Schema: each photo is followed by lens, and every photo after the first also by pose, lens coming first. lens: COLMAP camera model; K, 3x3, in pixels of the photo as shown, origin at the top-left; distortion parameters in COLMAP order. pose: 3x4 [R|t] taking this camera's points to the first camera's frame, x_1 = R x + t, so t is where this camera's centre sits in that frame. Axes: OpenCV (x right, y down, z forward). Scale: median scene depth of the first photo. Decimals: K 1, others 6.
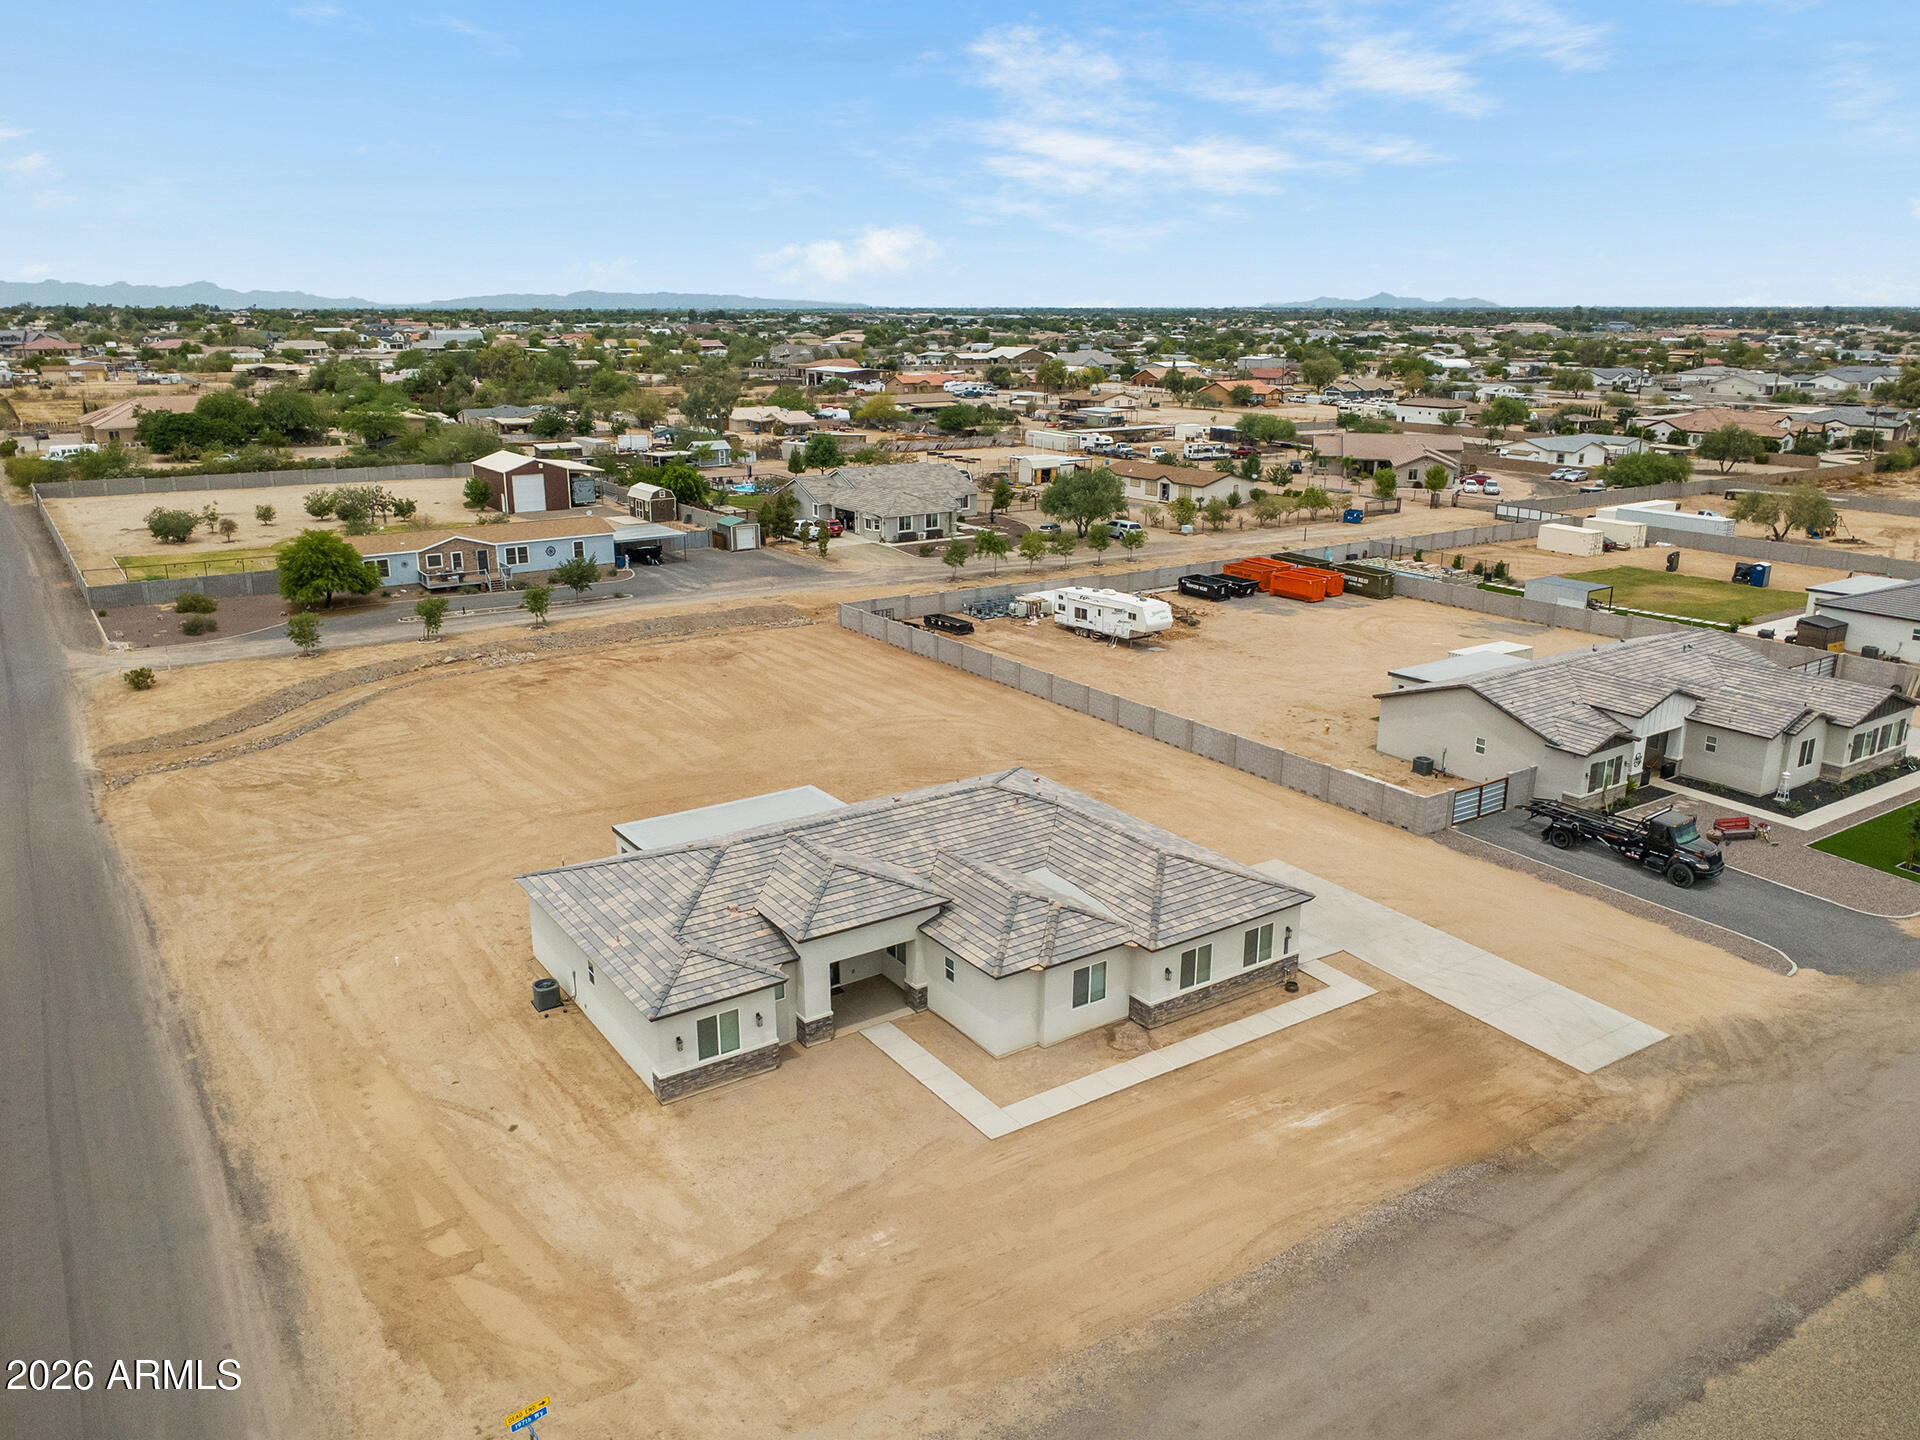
lens RADIAL K [[1422.1, 0, 961.6], [0, 1422.1, 725.4], [0, 0, 1]] dist [0.001773, 0.006424]
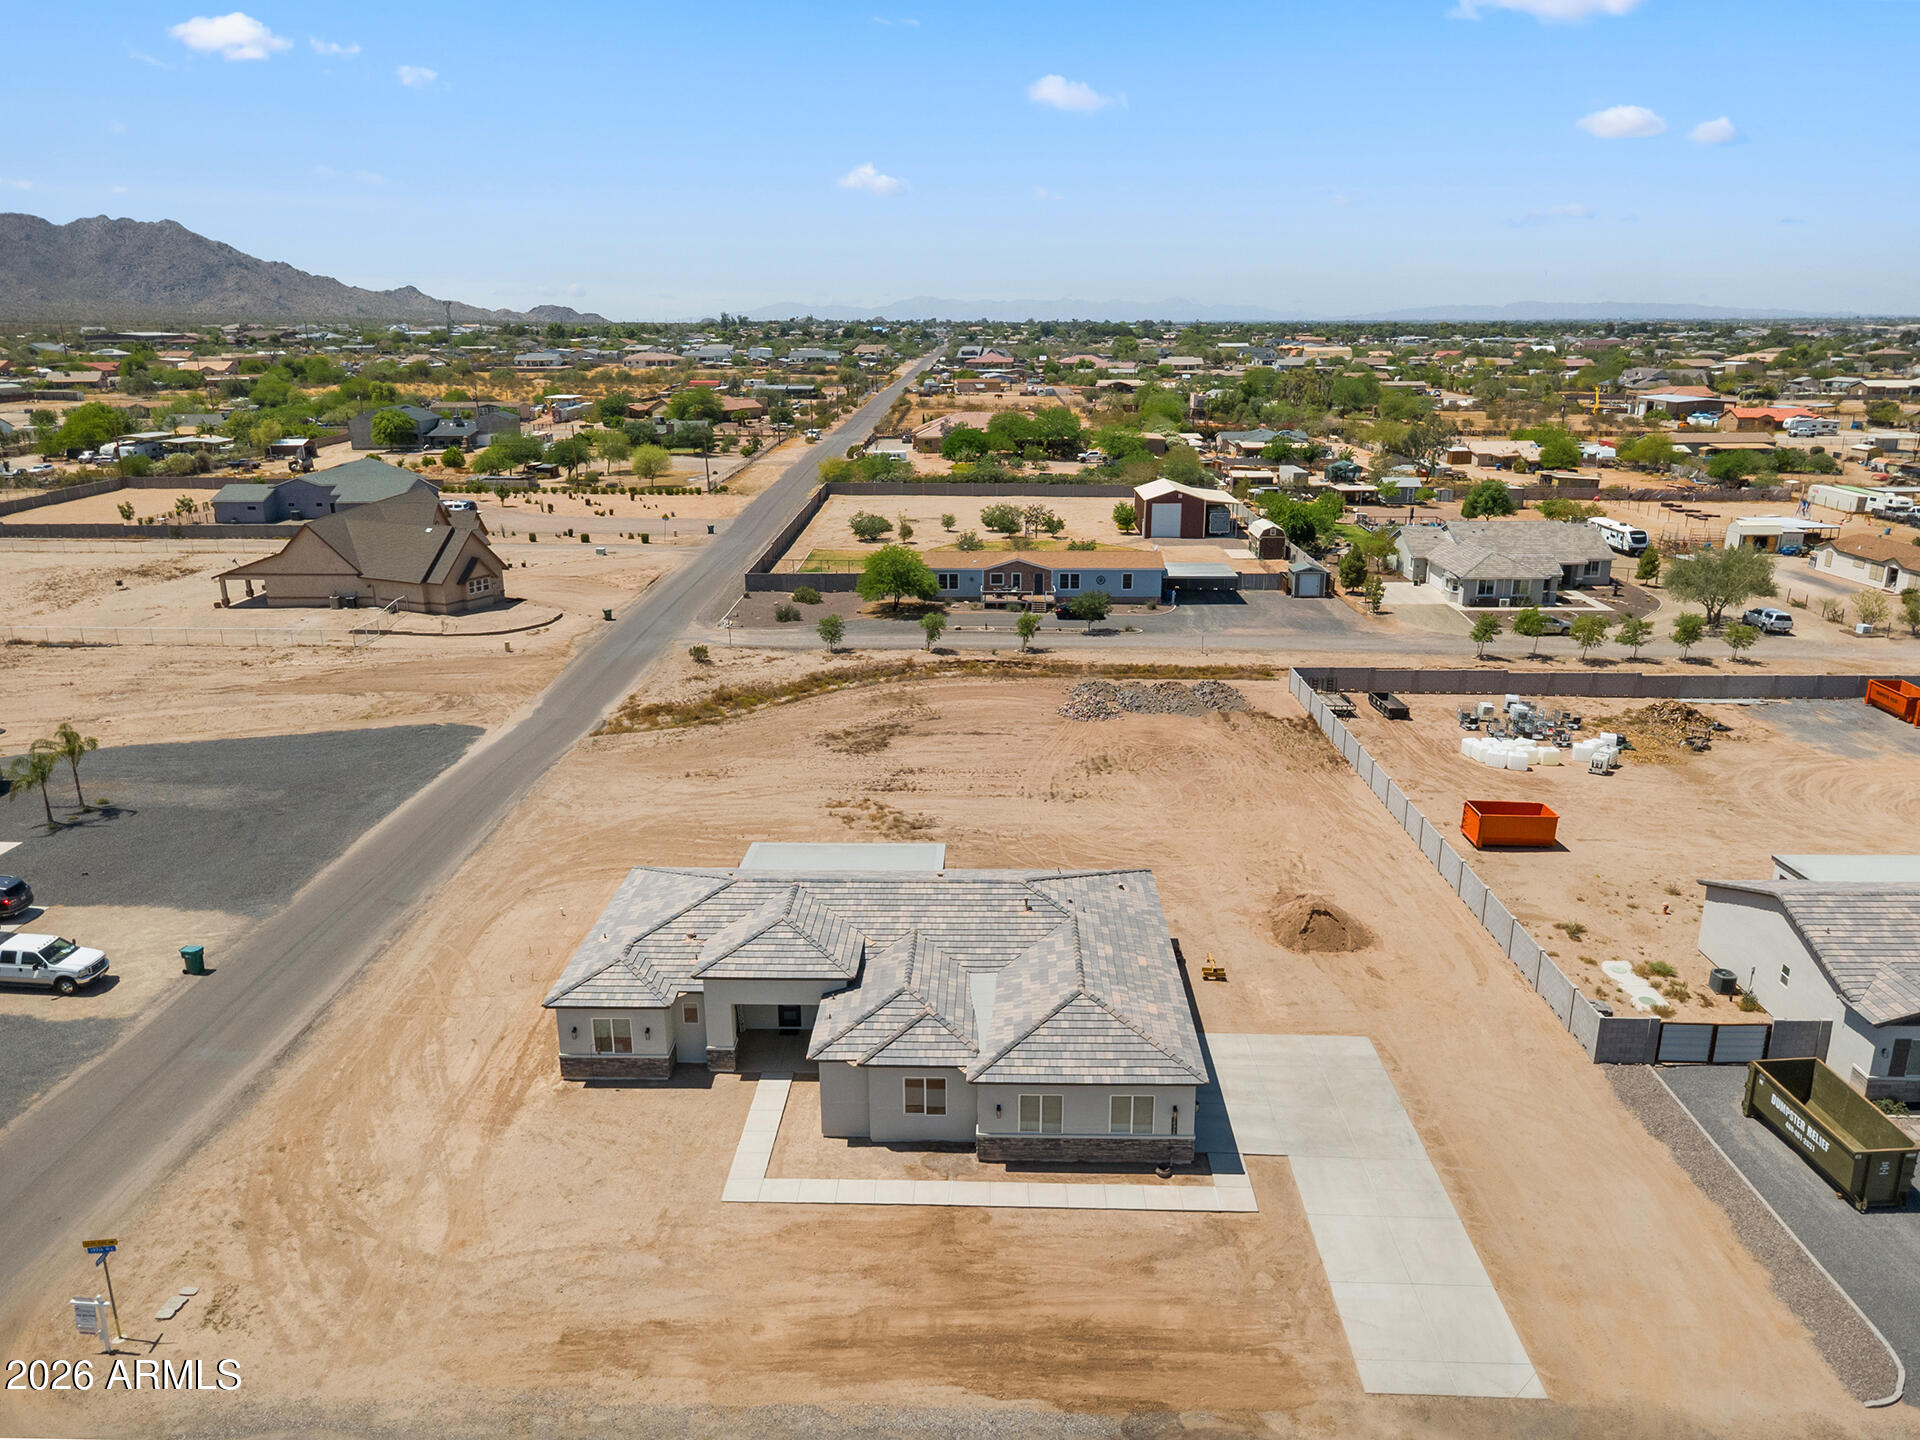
lens RADIAL K [[1379.4, 0, 957.9], [0, 1379.4, 724.0], [0, 0, 1]] dist [0.001704, 0.005687]
pose [[0.810938, 0.161690, -0.562349, 0.578234], [-0.161616, 0.985570, 0.050318, -0.122900], [0.562370, 0.050080, 0.825368, 0.179318]]
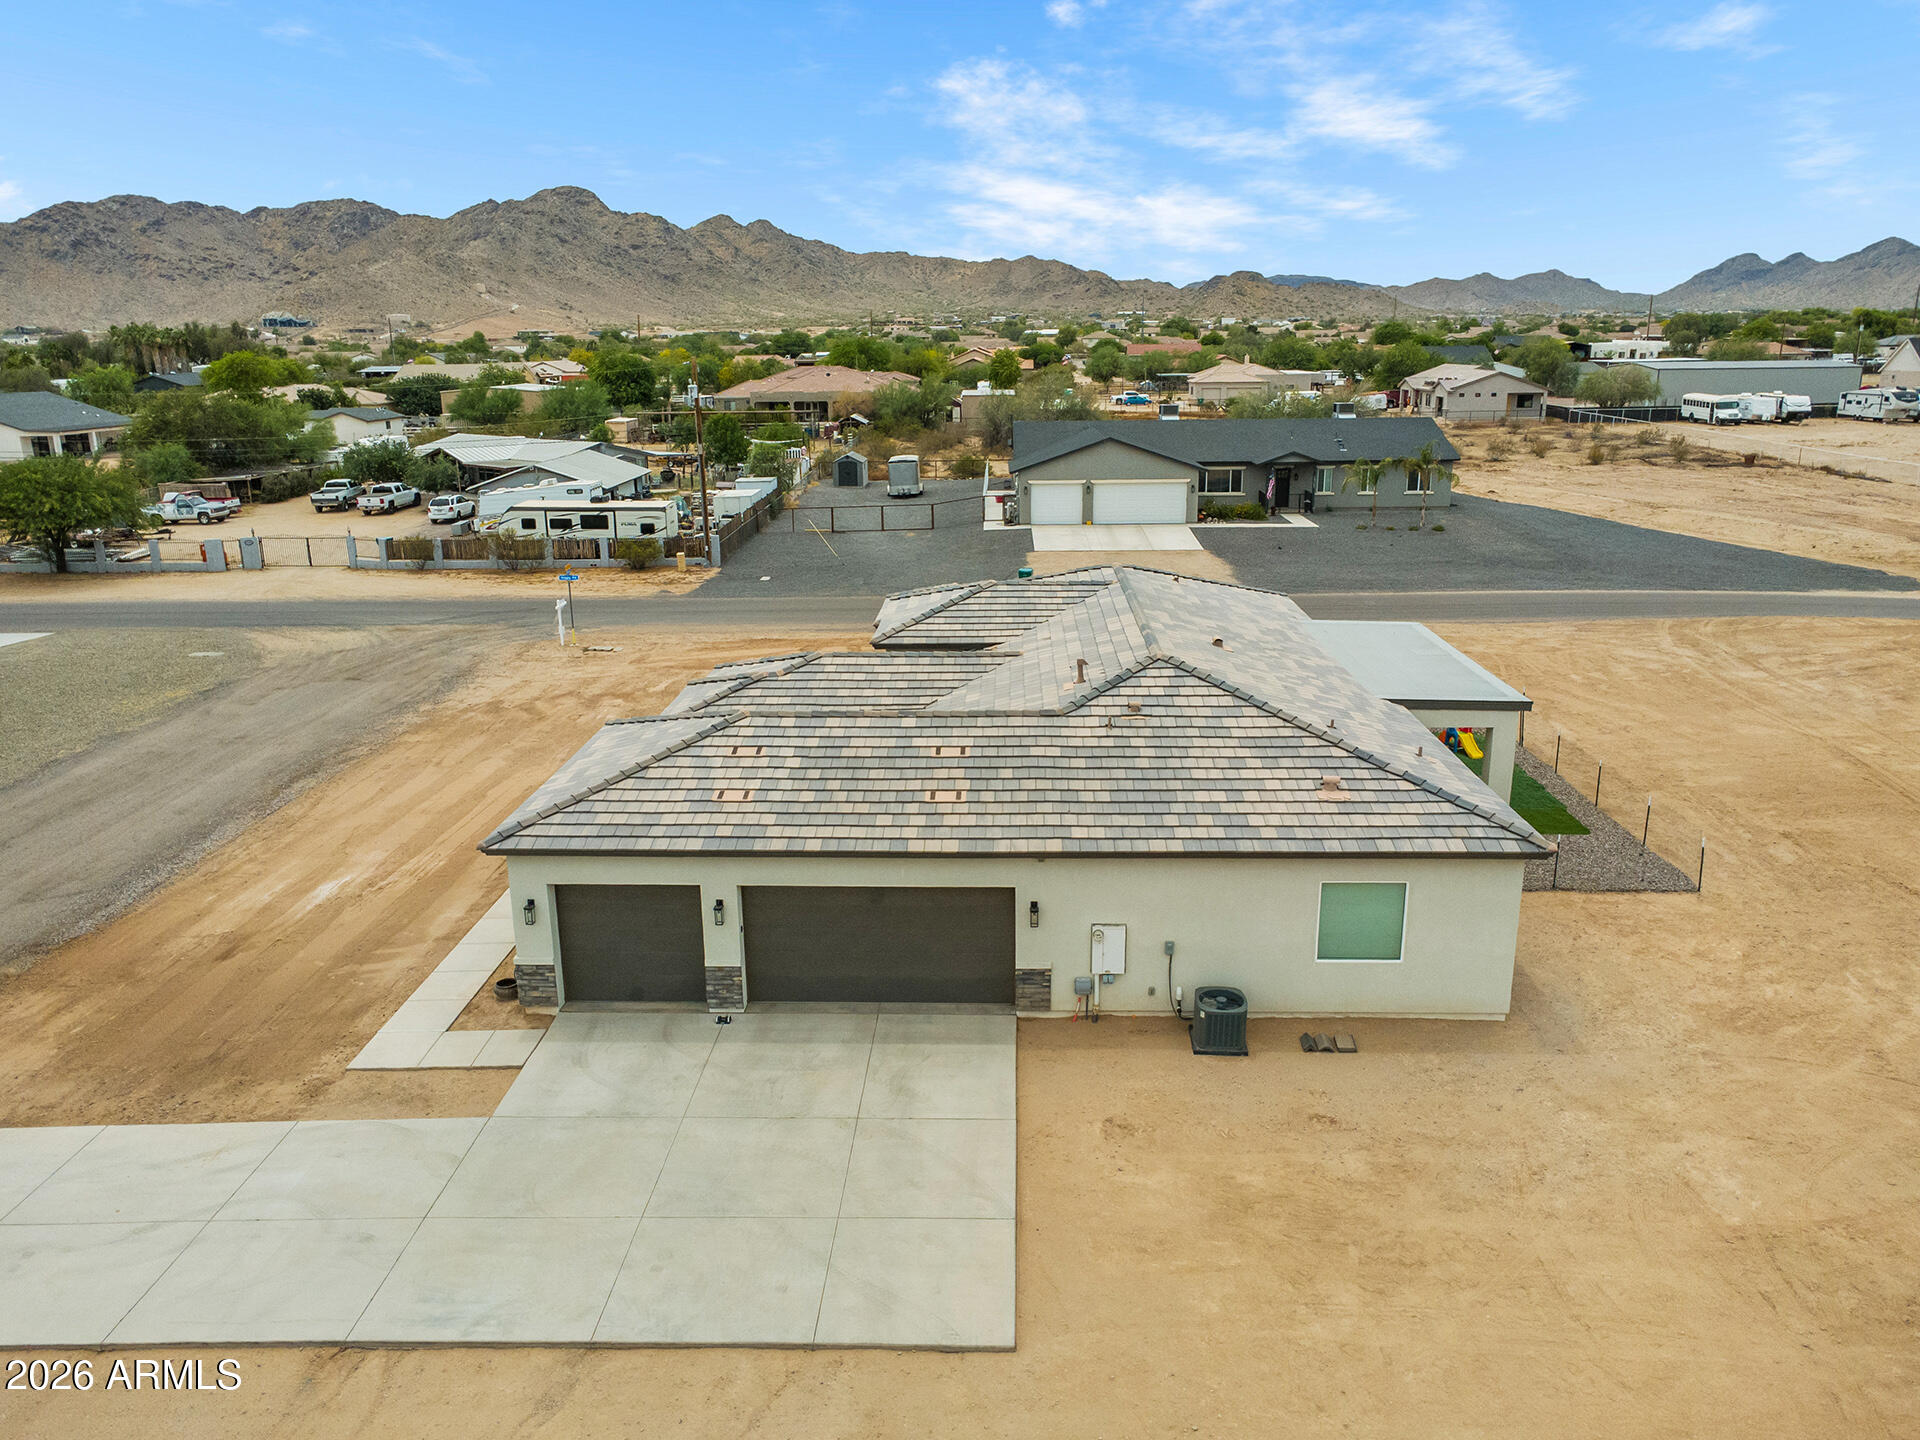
lens RADIAL K [[1375.3, 0, 955.9], [0, 1375.3, 721.1], [0, 0, 1]] dist [0.003567, 0.001093]
pose [[-0.594486, 0.221149, -0.773097, 0.499441], [-0.220160, 0.879933, 0.421007, -0.143185], [0.773379, 0.420488, -0.474420, 1.327638]]
